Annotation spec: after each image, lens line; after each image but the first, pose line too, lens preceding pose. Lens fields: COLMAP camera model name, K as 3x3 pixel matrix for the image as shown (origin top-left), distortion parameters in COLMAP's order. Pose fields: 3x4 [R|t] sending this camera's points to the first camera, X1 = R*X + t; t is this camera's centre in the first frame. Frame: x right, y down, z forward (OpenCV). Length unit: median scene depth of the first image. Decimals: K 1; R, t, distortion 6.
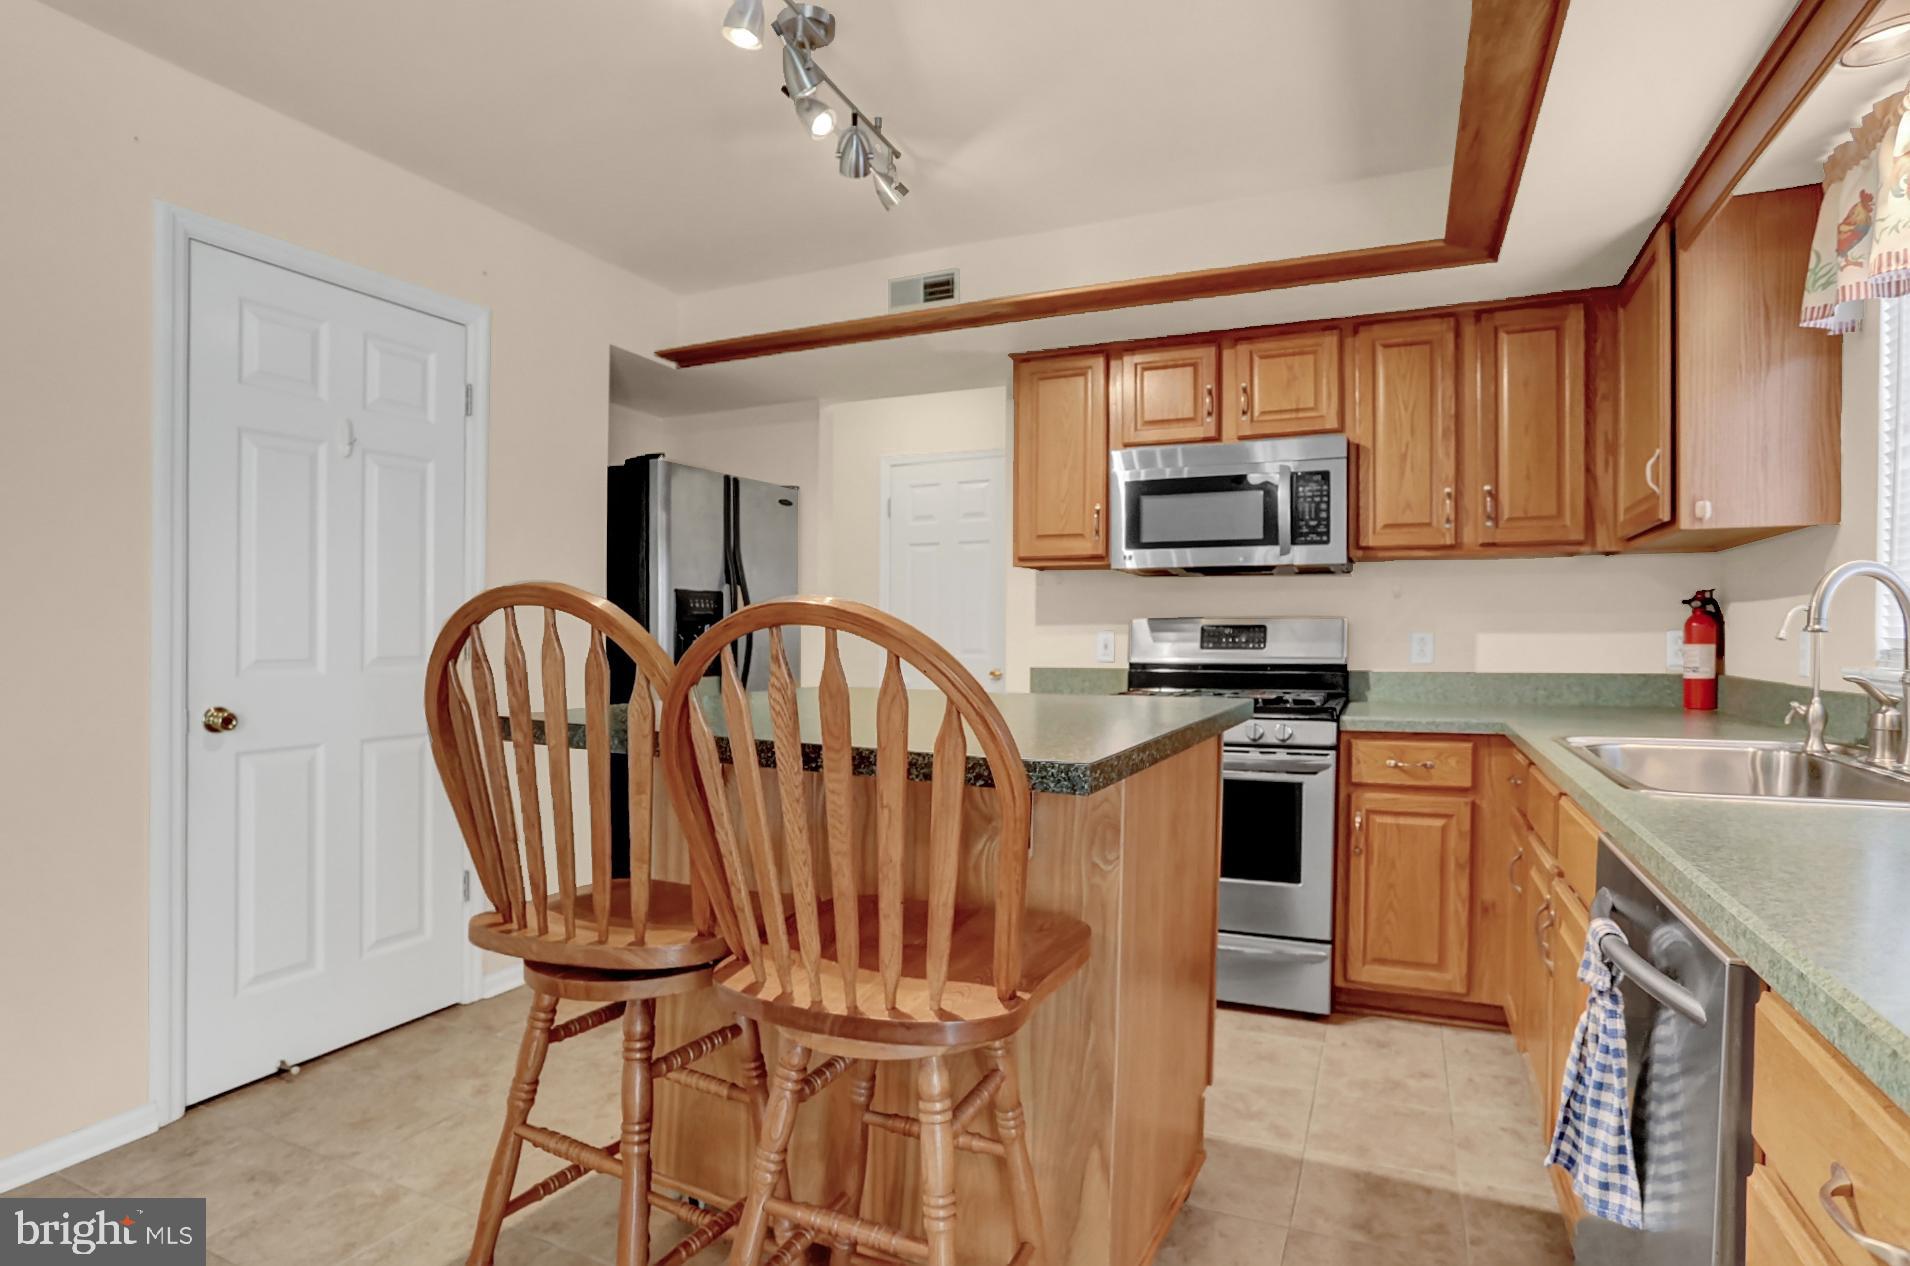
lens RADIAL K [[993.8, 0, 955.0], [0, 993.8, 633.0], [0, 0, 1]] dist [-0.017485, 0.001299]
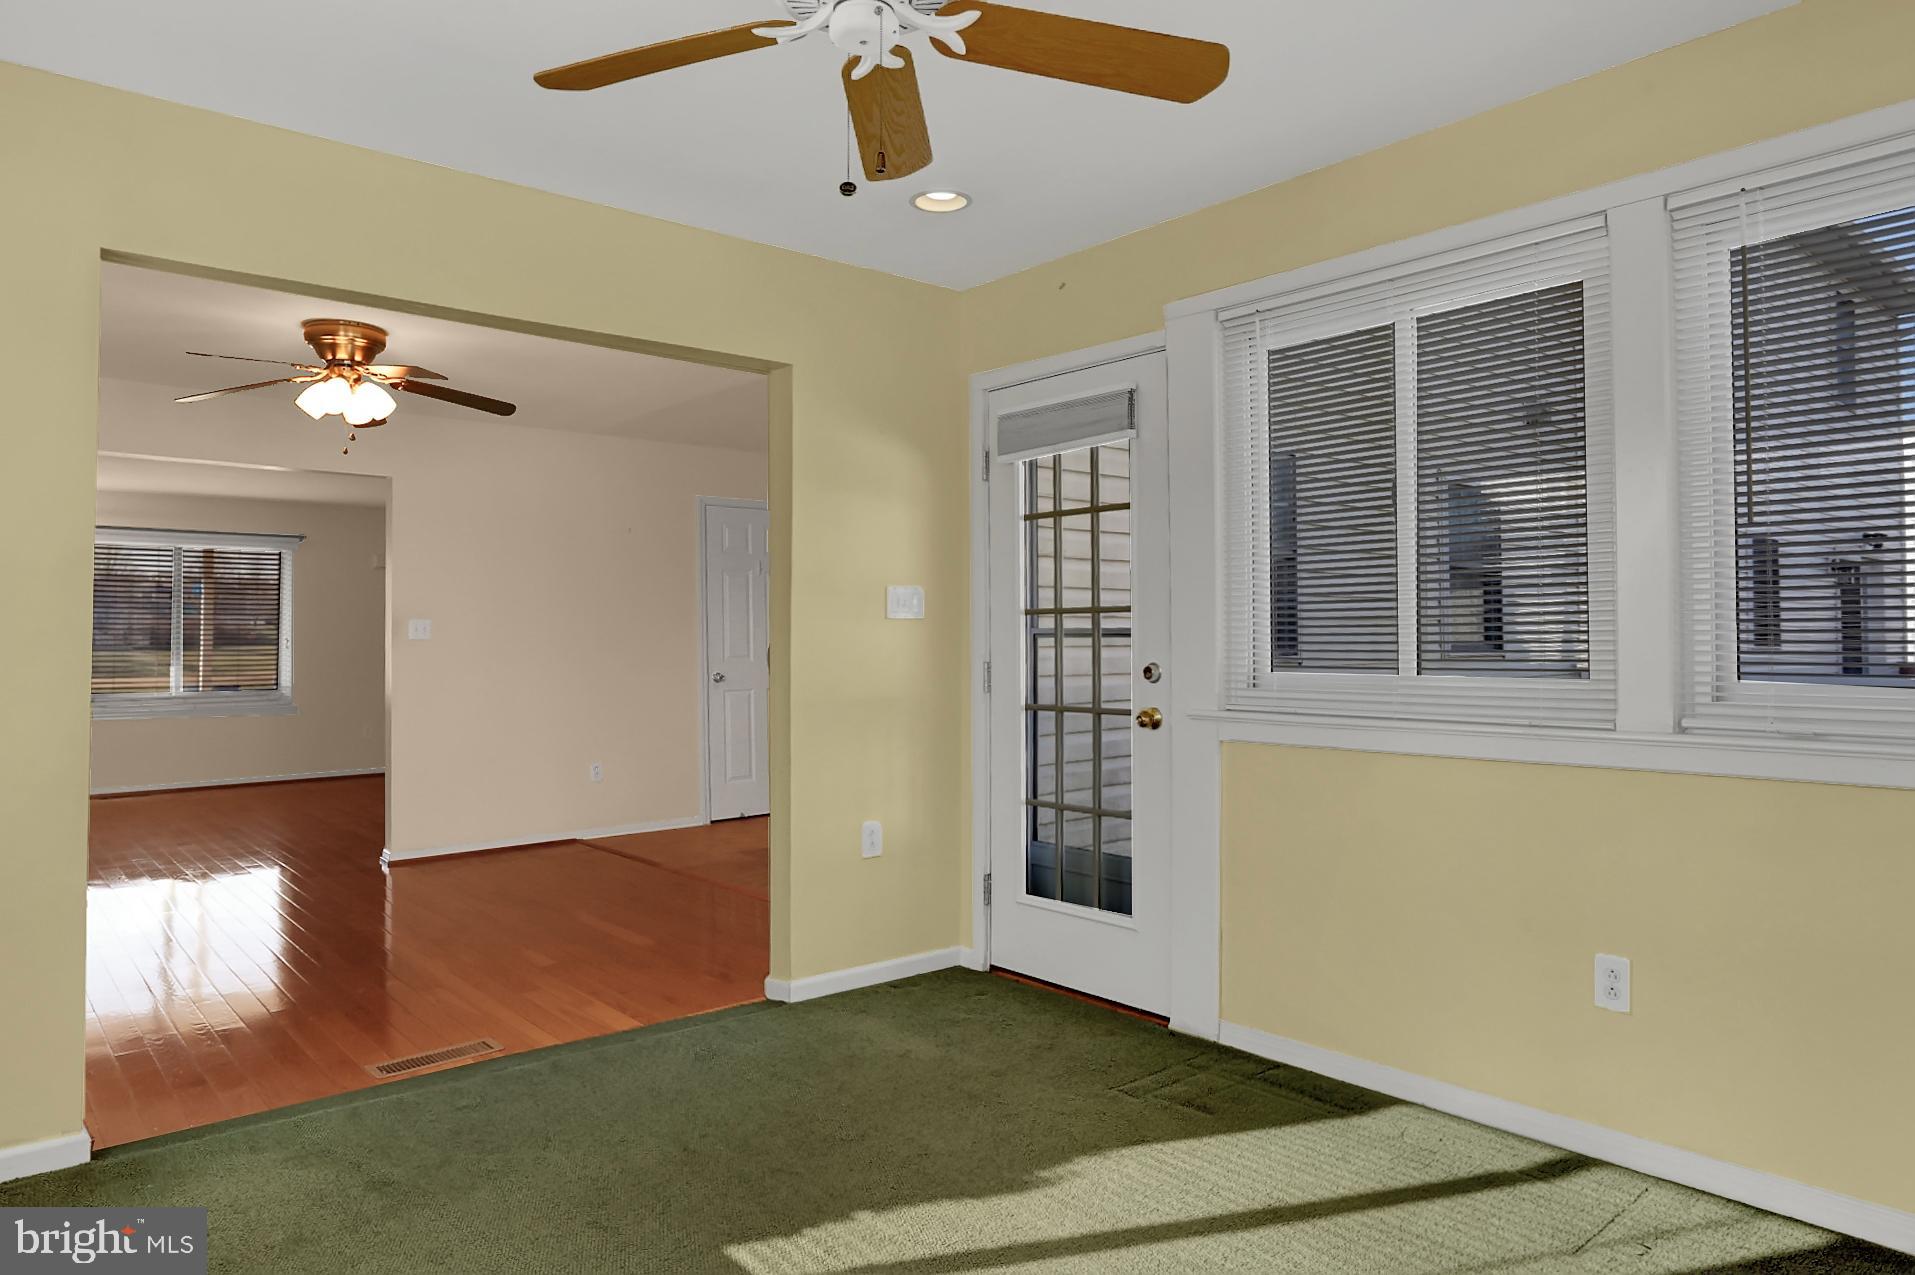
lens RADIAL K [[1161.5, 0, 957.5], [0, 1161.5, 637.5], [0, 0, 1]] dist [0.000907, 0.000446]
pose [[0.905611, -0.019604, -0.423655, 1.102367], [0.018022, 0.999808, -0.007739, 0.011301], [0.423726, -0.000626, 0.905790, -1.480335]]
